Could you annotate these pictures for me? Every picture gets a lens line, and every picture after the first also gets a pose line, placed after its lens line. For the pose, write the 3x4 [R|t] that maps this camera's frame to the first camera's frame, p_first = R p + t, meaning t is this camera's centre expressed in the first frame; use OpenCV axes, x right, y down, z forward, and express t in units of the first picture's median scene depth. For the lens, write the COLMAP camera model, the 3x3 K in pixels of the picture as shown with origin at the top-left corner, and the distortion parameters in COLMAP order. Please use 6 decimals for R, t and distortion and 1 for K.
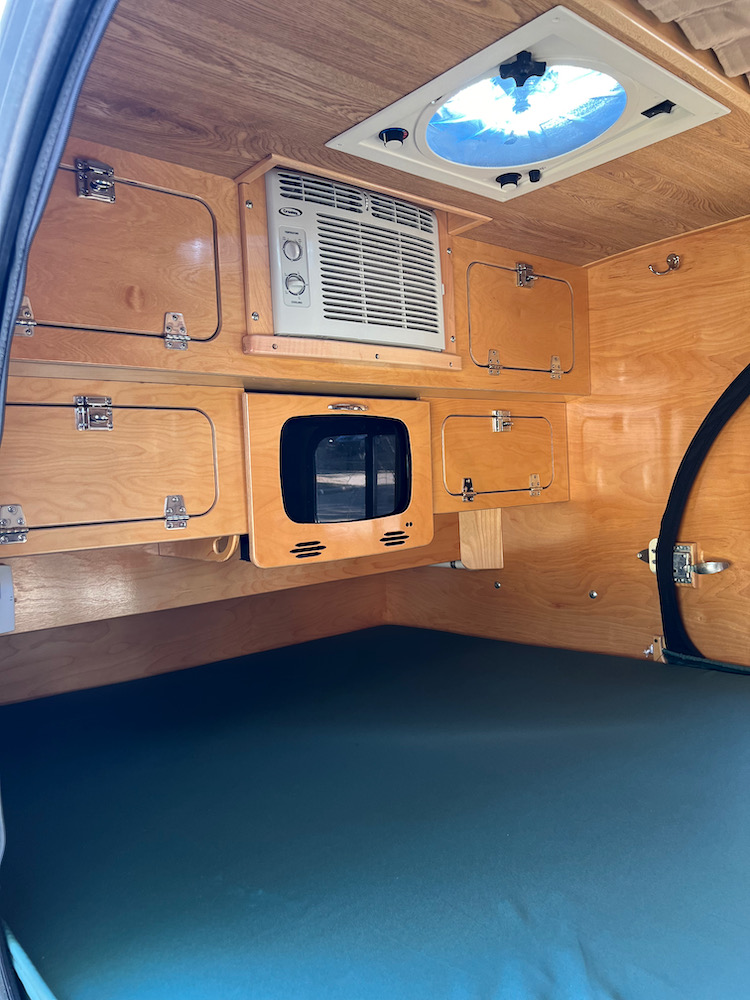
lens RADIAL K [[748.4, 0, 375.0], [0, 748.4, 500.0], [0, 0, 1]] dist [0.054734, -0.091051]
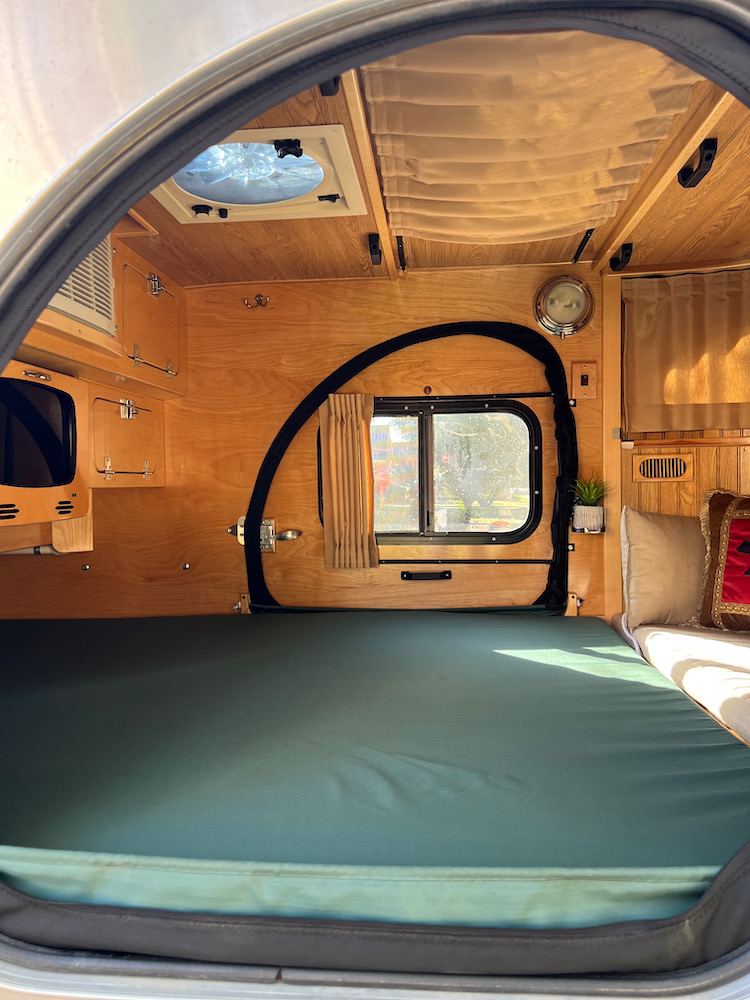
lens RADIAL K [[748.4, 0, 375.0], [0, 748.4, 500.0], [0, 0, 1]] dist [0.054734, -0.091051]
pose [[0.716708, 0.020637, 0.697068, -0.350802], [0.002898, 0.999465, -0.032568, 0.067523], [-0.697367, 0.025362, 0.716265, -0.050370]]
